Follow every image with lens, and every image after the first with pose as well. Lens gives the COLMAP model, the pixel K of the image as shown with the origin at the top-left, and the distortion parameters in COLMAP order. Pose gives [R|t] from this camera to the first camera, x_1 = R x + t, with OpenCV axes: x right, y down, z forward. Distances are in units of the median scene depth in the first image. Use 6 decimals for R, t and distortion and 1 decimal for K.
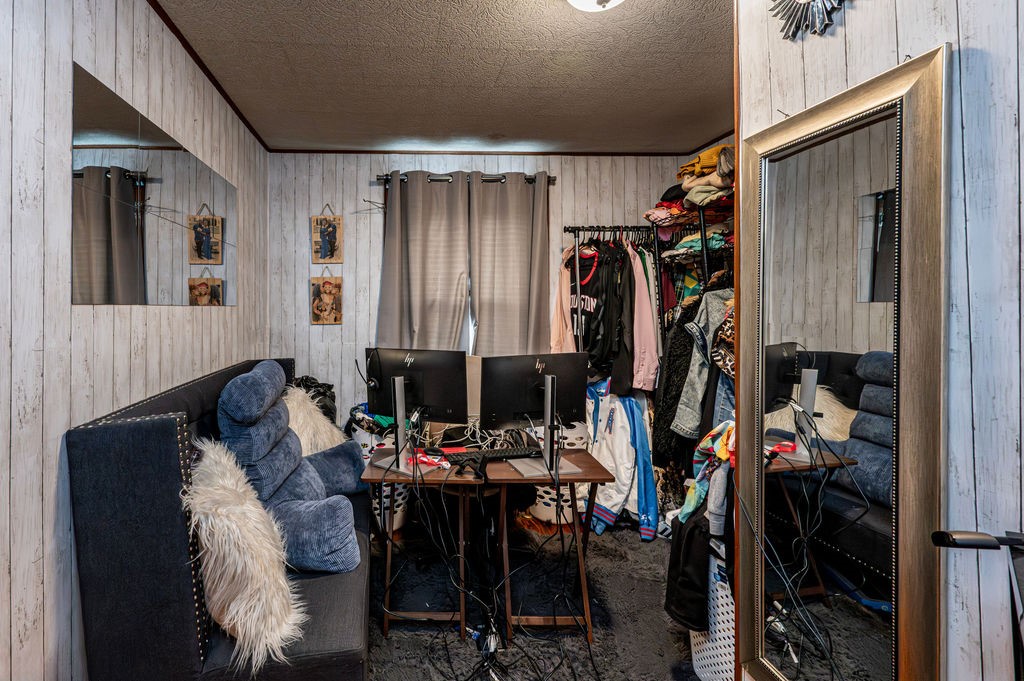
lens RADIAL K [[527.4, 0, 511.8], [0, 527.4, 308.1], [0, 0, 1]] dist [0.000895, -0.000146]
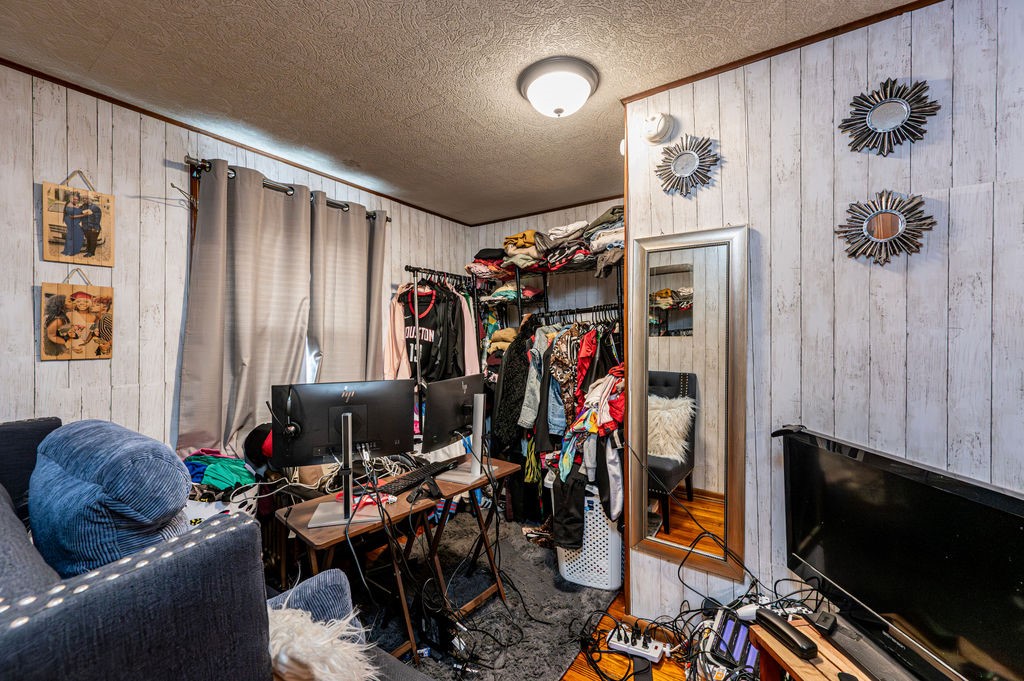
lens RADIAL K [[412.7, 0, 512.6], [0, 412.7, 346.5], [0, 0, 1]] dist [-0.000550, -0.000135]
pose [[0.581626, -0.004785, 0.813442, -0.465520], [-0.004412, 0.999949, 0.009037, 0.008673], [-0.813444, -0.008845, 0.581576, 0.290889]]
